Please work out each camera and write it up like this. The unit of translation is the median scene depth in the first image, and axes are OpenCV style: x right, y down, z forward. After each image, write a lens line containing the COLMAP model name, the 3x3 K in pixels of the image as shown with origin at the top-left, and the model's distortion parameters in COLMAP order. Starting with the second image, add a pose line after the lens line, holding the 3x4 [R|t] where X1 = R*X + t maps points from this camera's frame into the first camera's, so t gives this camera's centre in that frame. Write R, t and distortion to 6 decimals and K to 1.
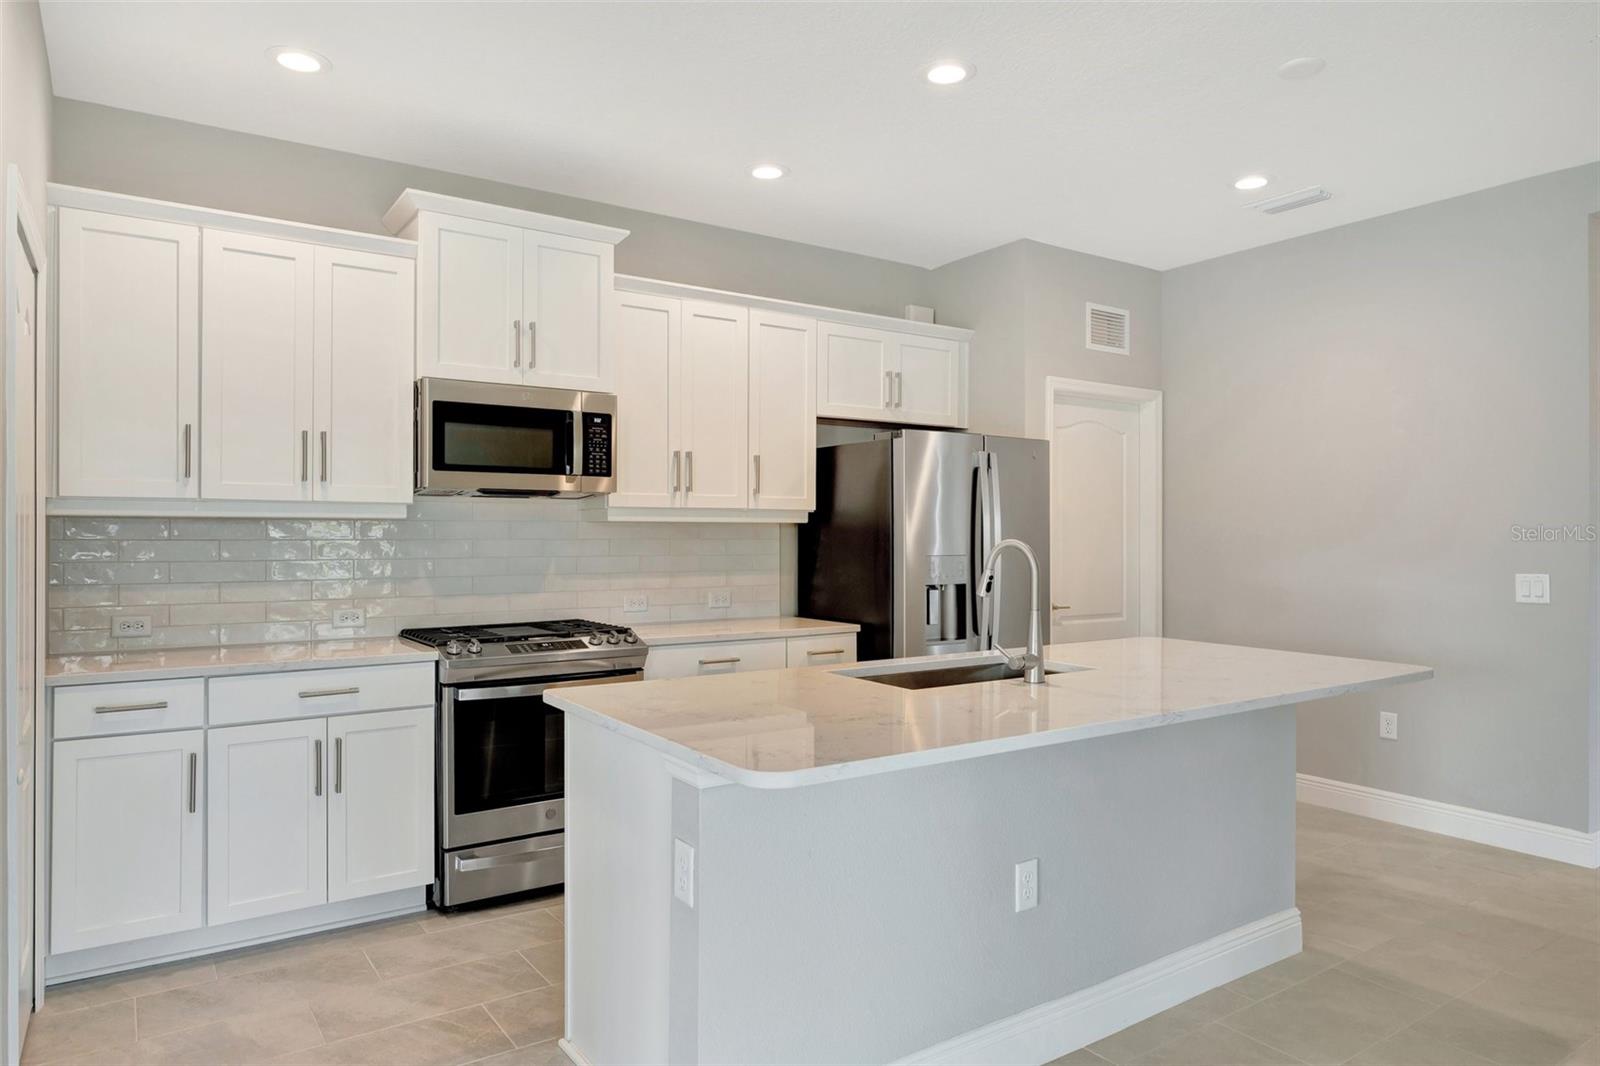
lens RADIAL K [[990.2, 0, 804.3], [0, 990.2, 536.7], [0, 0, 1]] dist [0.002214, -0.004464]
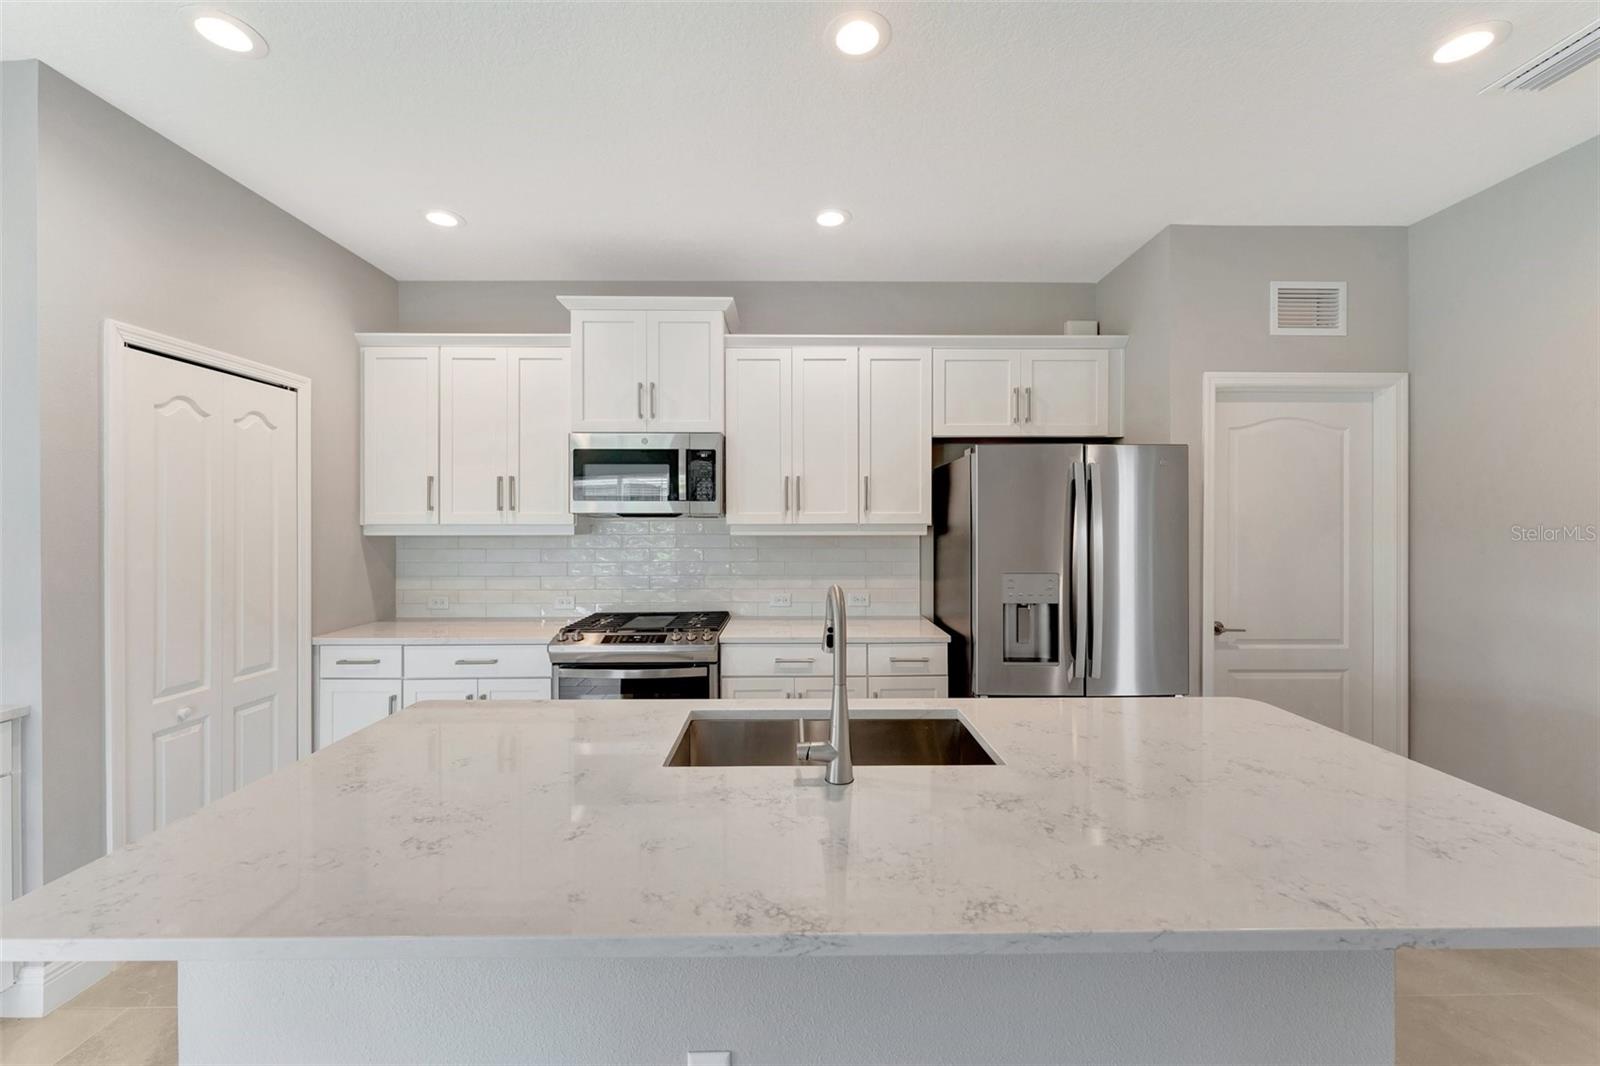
lens RADIAL K [[635.7, 0, 801.5], [0, 635.7, 523.9], [0, 0, 1]] dist [0.000901, -0.000209]
pose [[0.834278, 0.000856, -0.551343, 0.332392], [0.000738, 0.999996, 0.002668, -0.034369], [0.551343, -0.002633, 0.834274, 0.407793]]
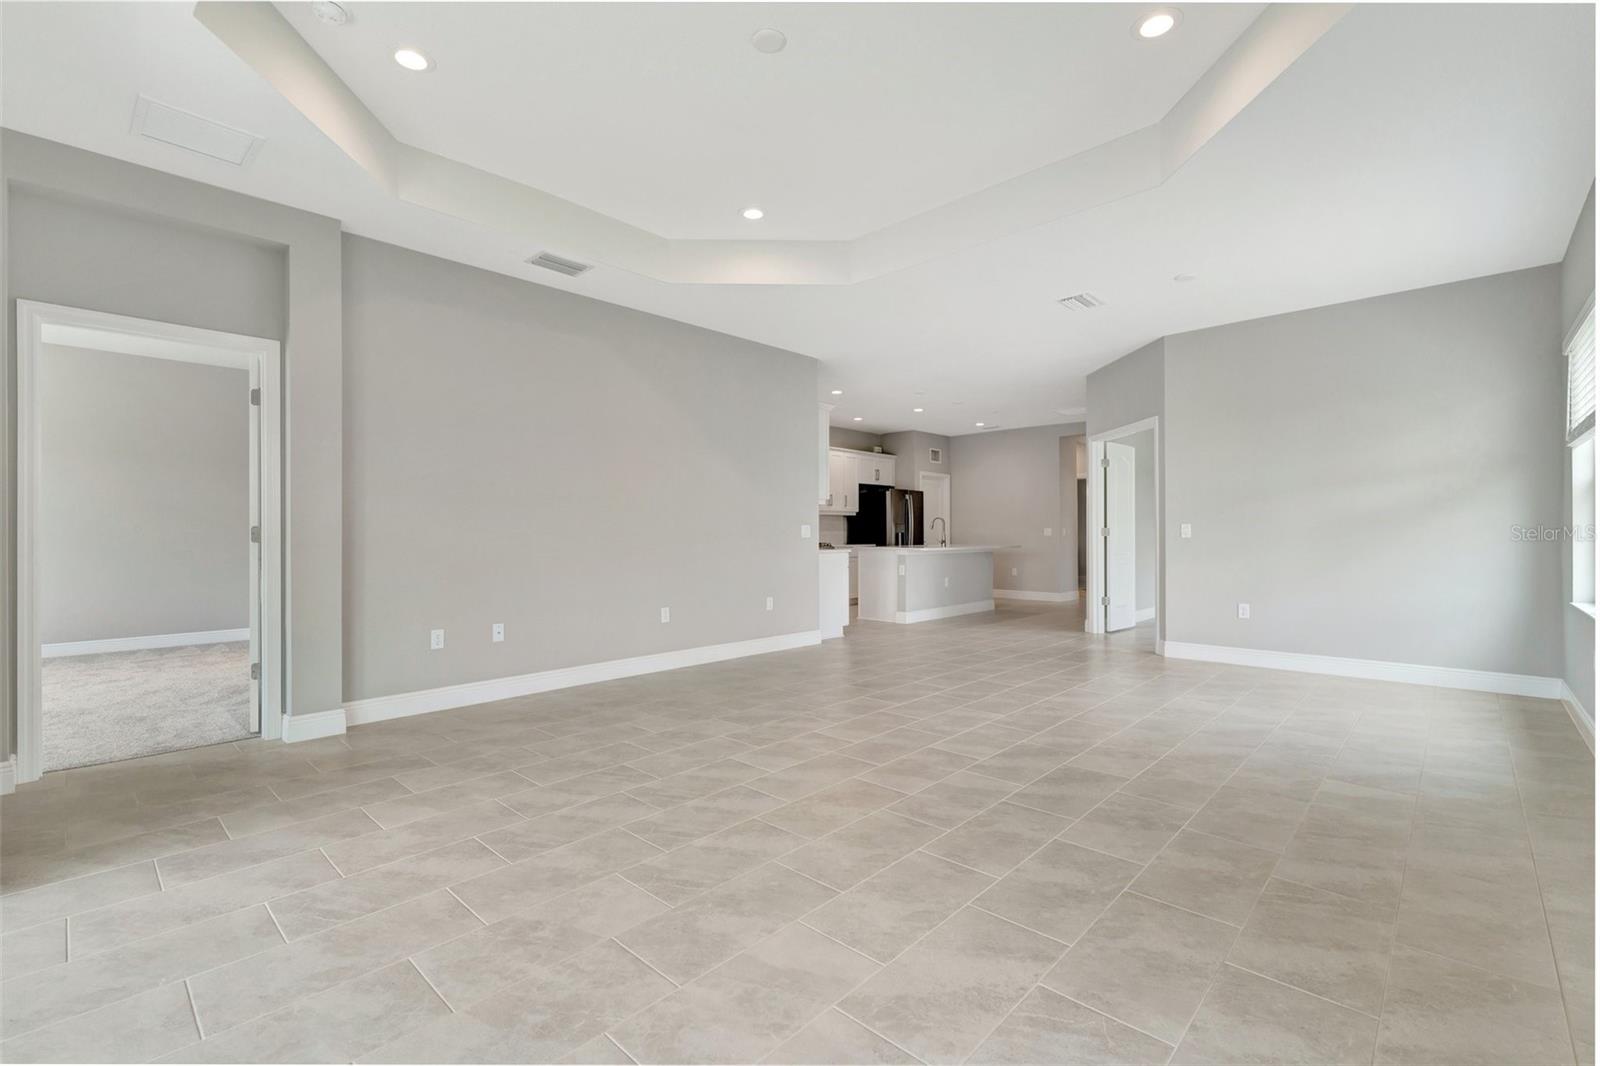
lens RADIAL K [[704.9, 0, 817.6], [0, 704.9, 507.4], [0, 0, 1]] dist [0.006051, 0.000760]
pose [[0.973036, 0.006197, 0.230569, -0.803336], [0.002821, 0.999245, -0.038761, 0.061338], [-0.230635, 0.038367, 0.972284, -1.530961]]
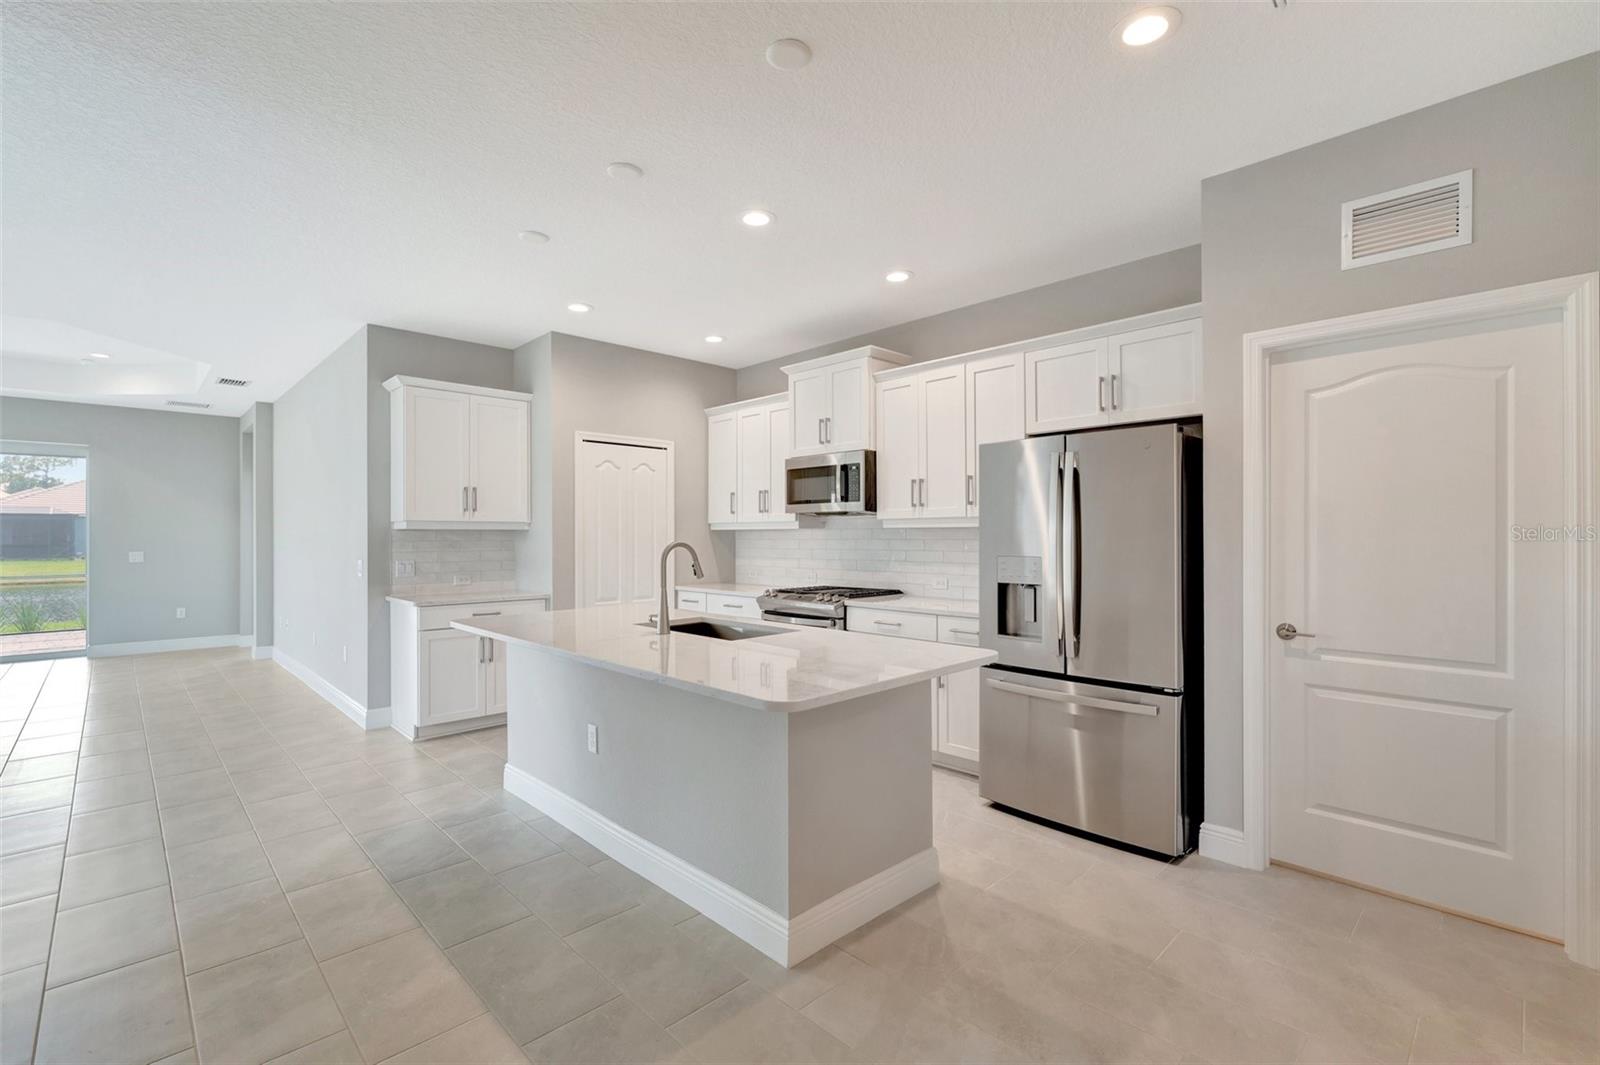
lens RADIAL K [[712.2, 0, 806.0], [0, 712.2, 536.1], [0, 0, 1]] dist [-0.001856, 0.000521]
pose [[0.174440, 0.000279, -0.984668, 0.953340], [0.002437, 0.999997, 0.000715, -0.004344], [0.984665, -0.002525, 0.174439, 0.718054]]
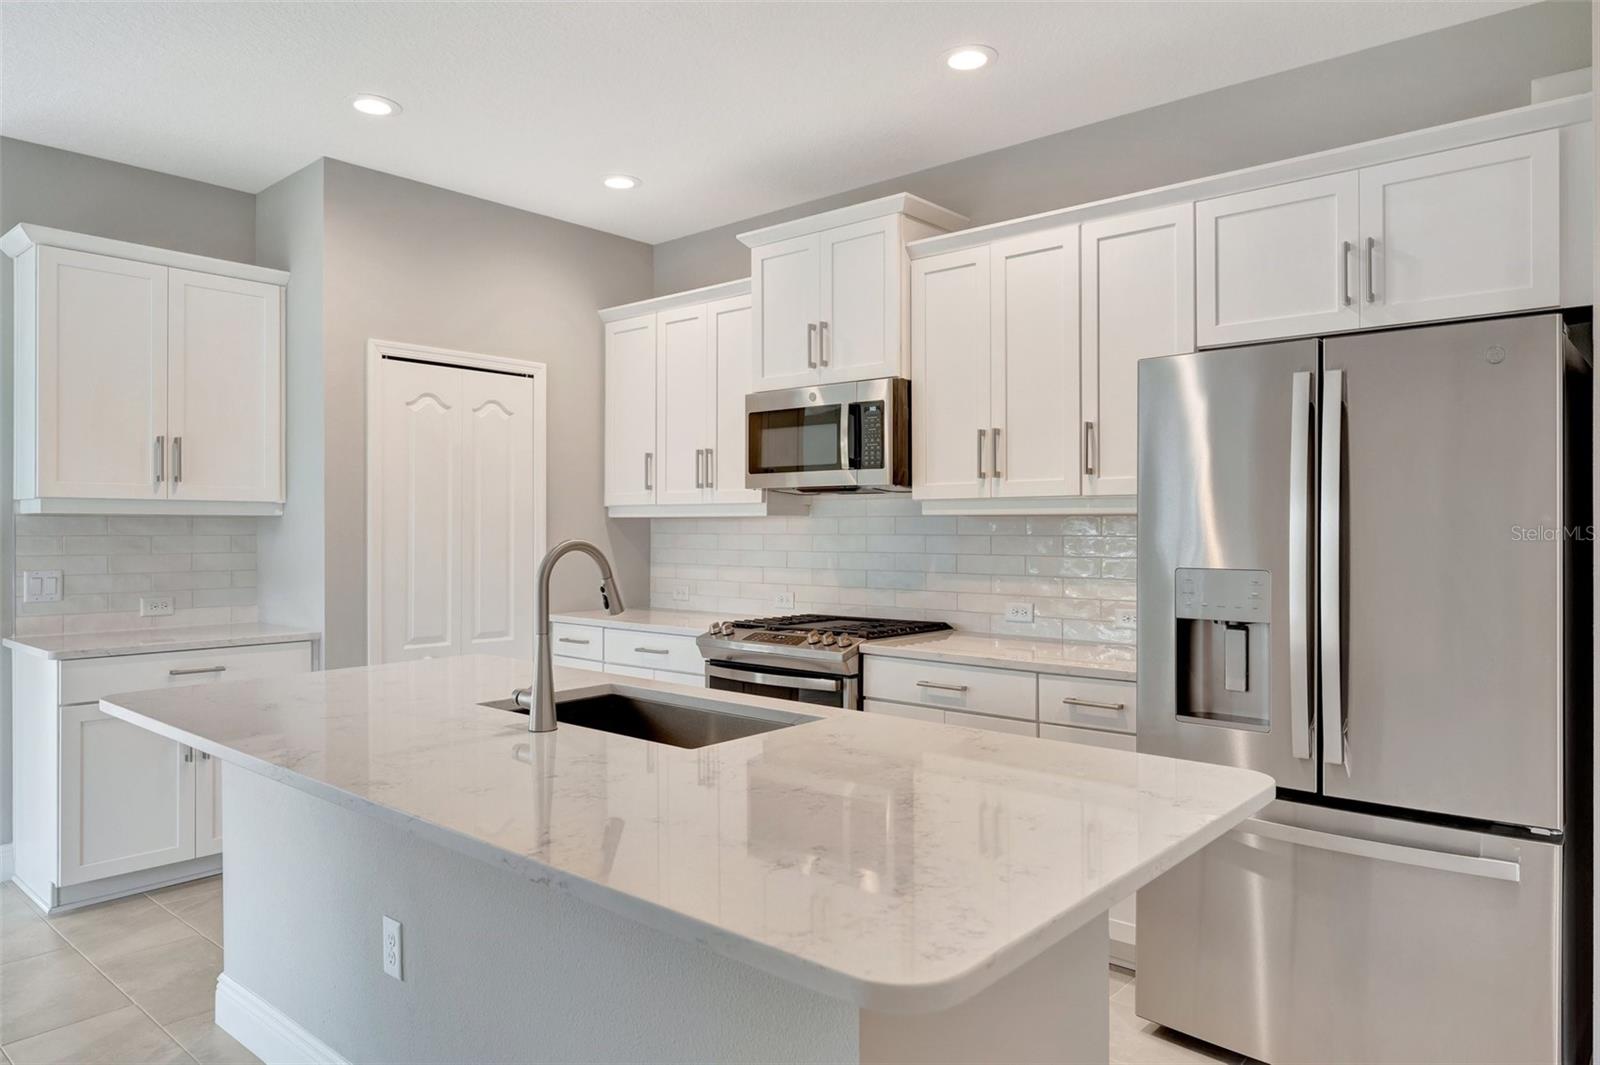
lens RADIAL K [[1033.4, 0, 807.6], [0, 1033.4, 527.3], [0, 0, 1]] dist [0.001493, -0.003718]
pose [[0.252715, 0.000166, -0.967541, 0.727602], [-0.001132, 0.999999, -0.000124, -0.005015], [0.967540, 0.001126, 0.252715, 0.697341]]
